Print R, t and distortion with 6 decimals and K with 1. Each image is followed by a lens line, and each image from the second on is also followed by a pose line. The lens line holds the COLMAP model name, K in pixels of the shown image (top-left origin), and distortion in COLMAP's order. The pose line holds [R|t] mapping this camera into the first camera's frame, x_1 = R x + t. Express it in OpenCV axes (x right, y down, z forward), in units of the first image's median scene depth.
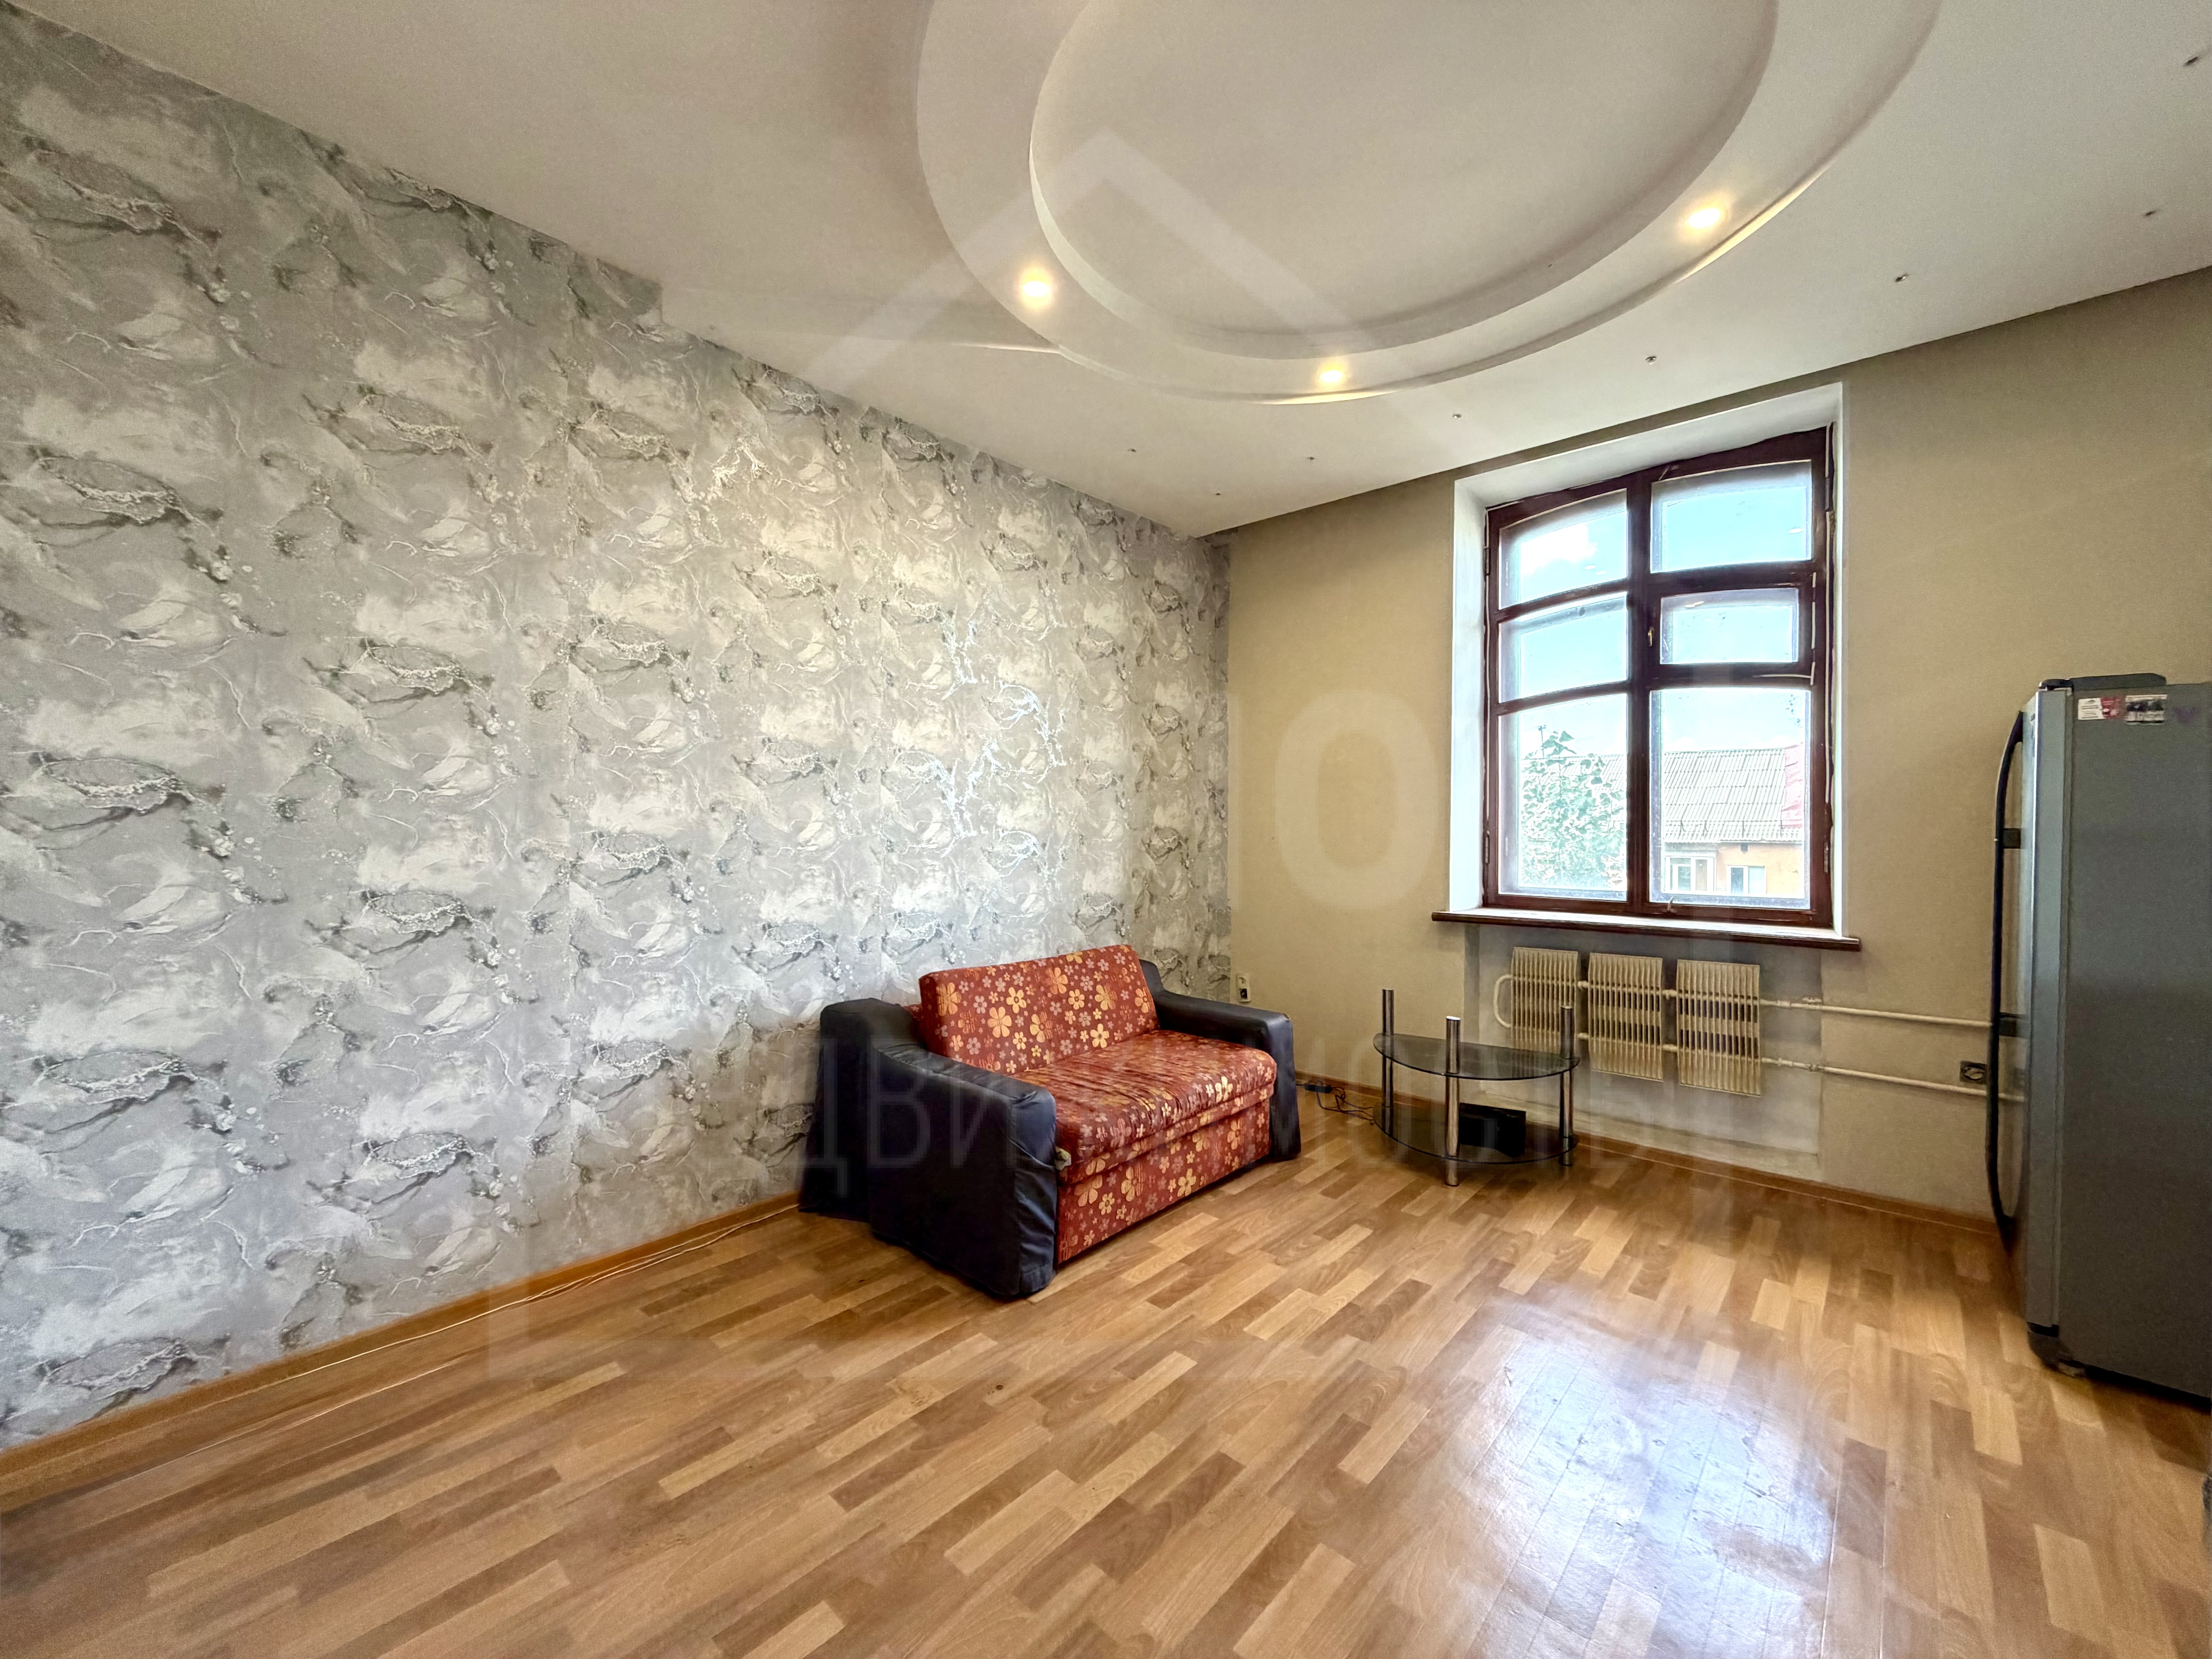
lens RADIAL K [[882.3, 0, 1110.8], [0, 882.3, 824.9], [0, 0, 1]] dist [-0.001216, -0.000036]
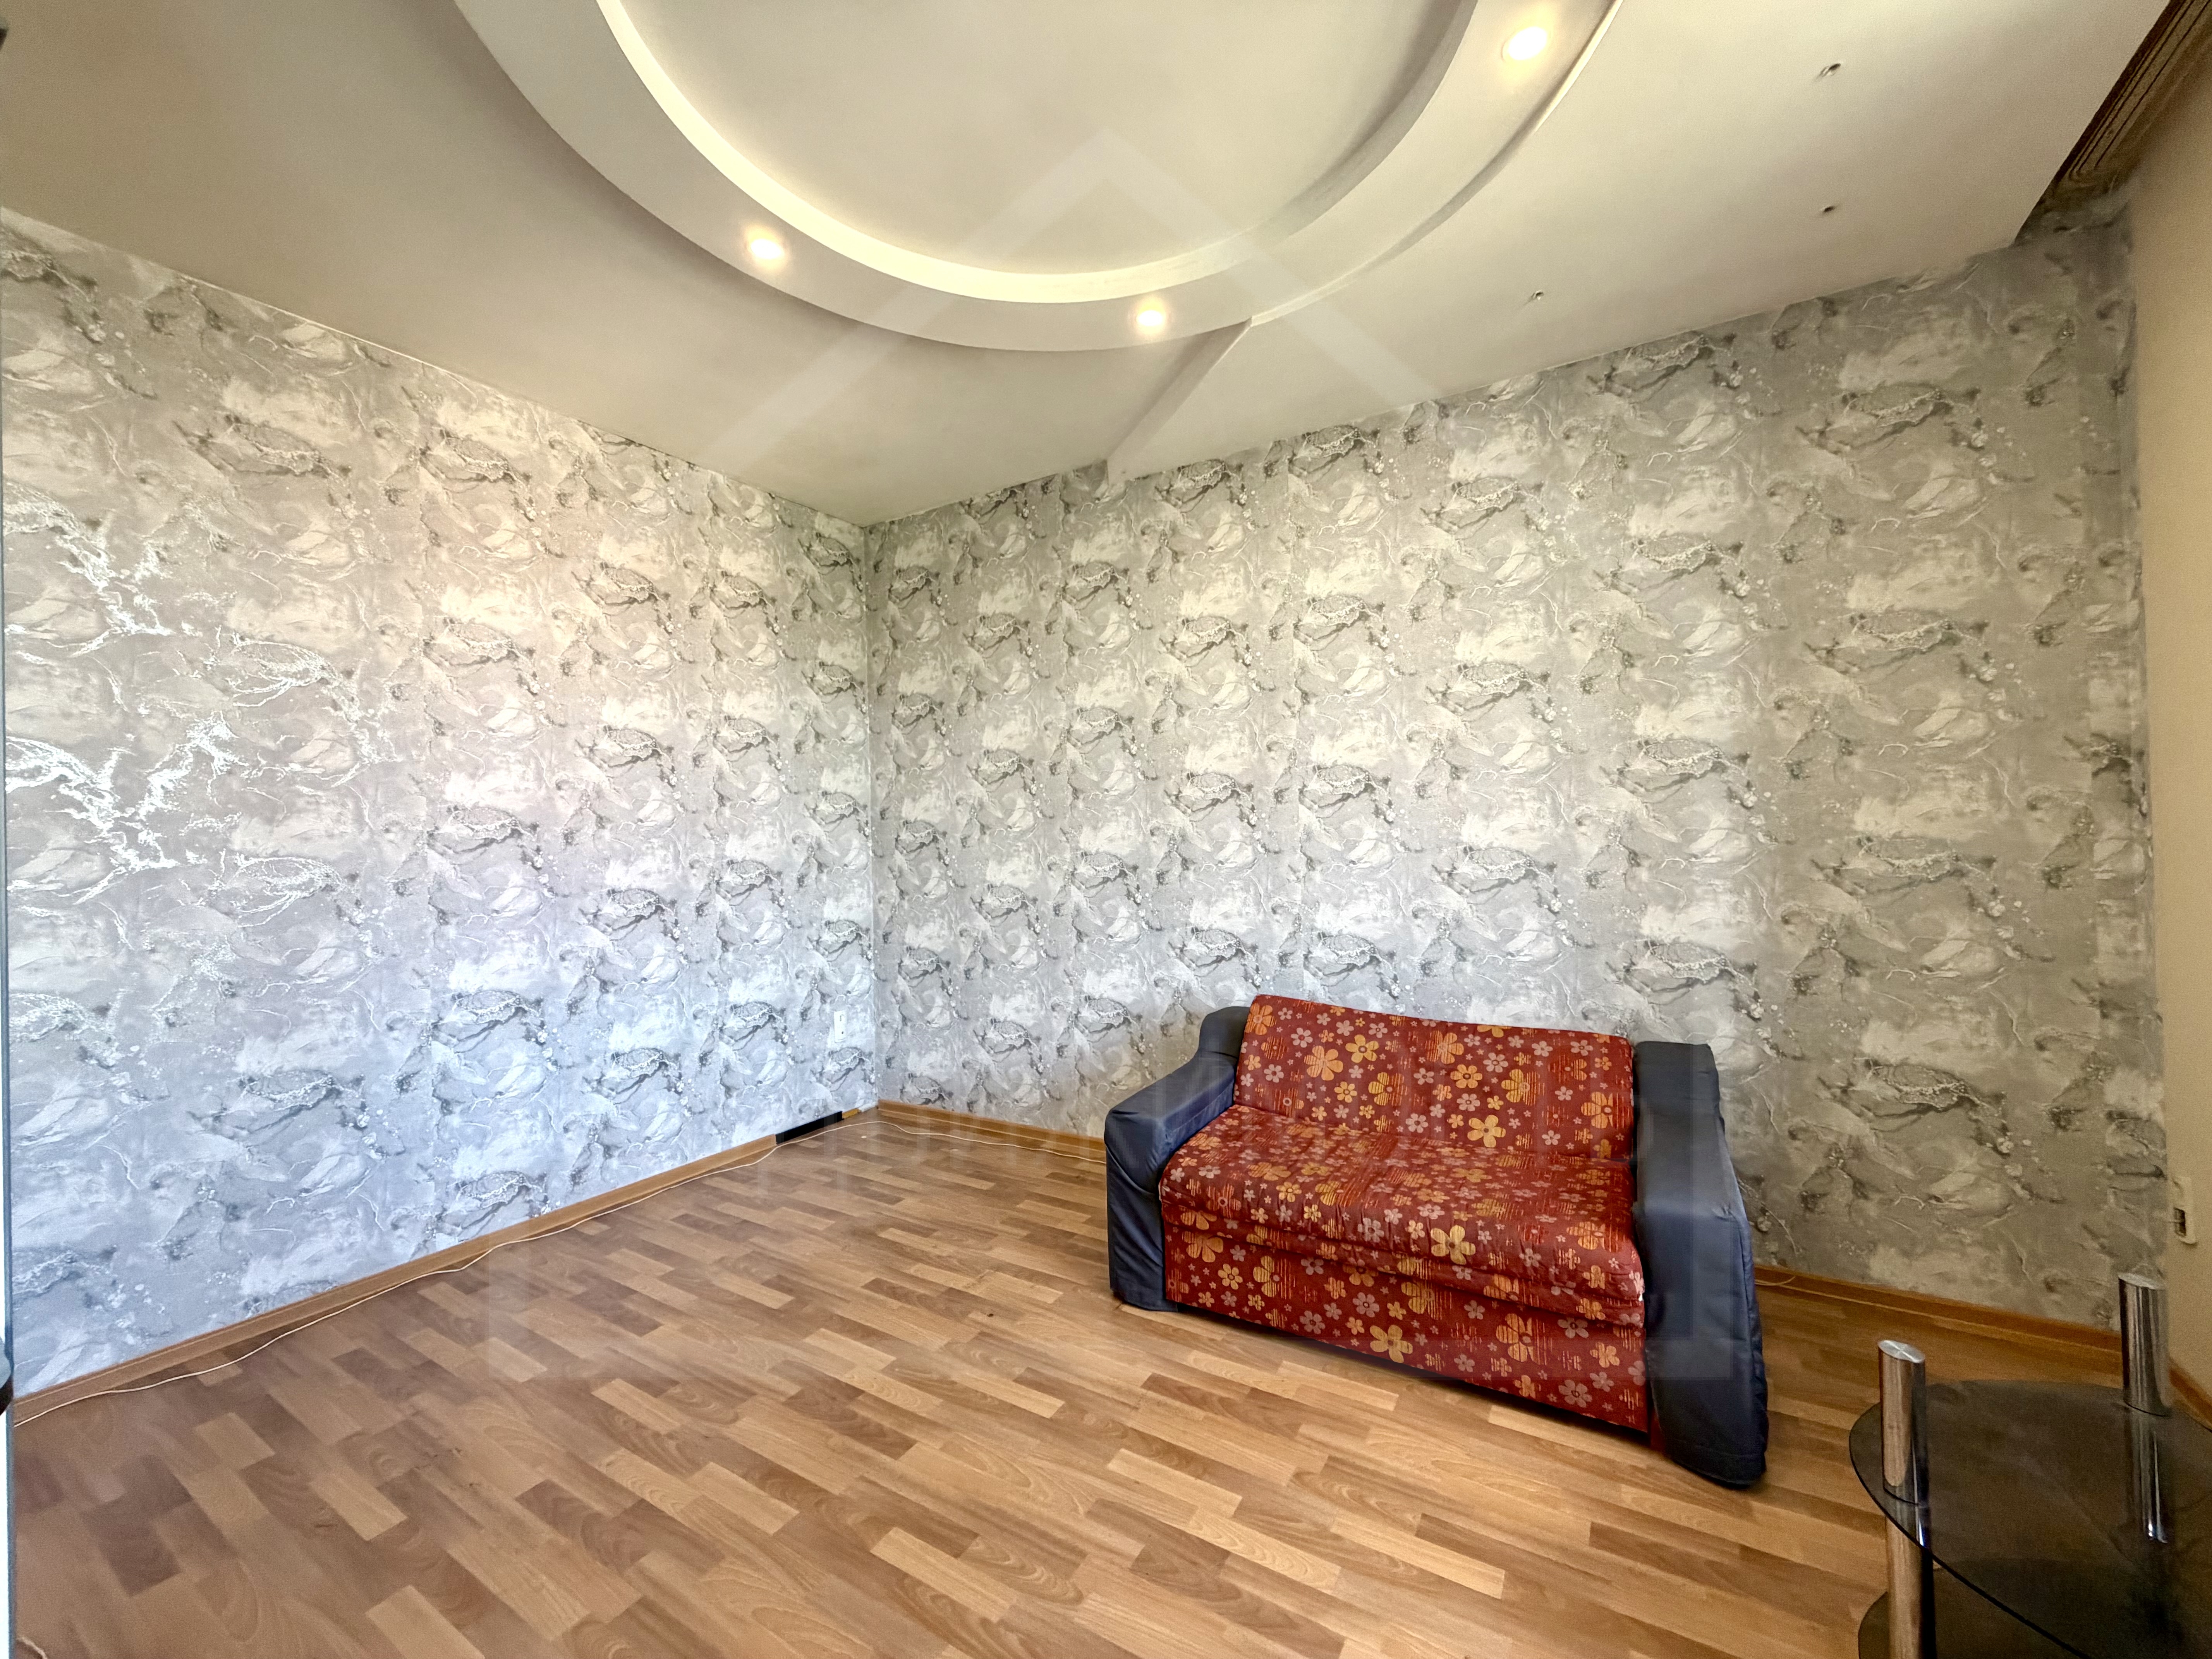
lens RADIAL K [[882.3, 0, 1086.8], [0, 882.3, 830.1], [0, 0, 1]] dist [-0.001216, -0.000036]
pose [[0.178377, -0.016535, -0.983823, 0.780442], [0.020397, 0.999706, -0.013103, -0.008286], [0.983751, -0.017730, 0.178662, 0.653520]]
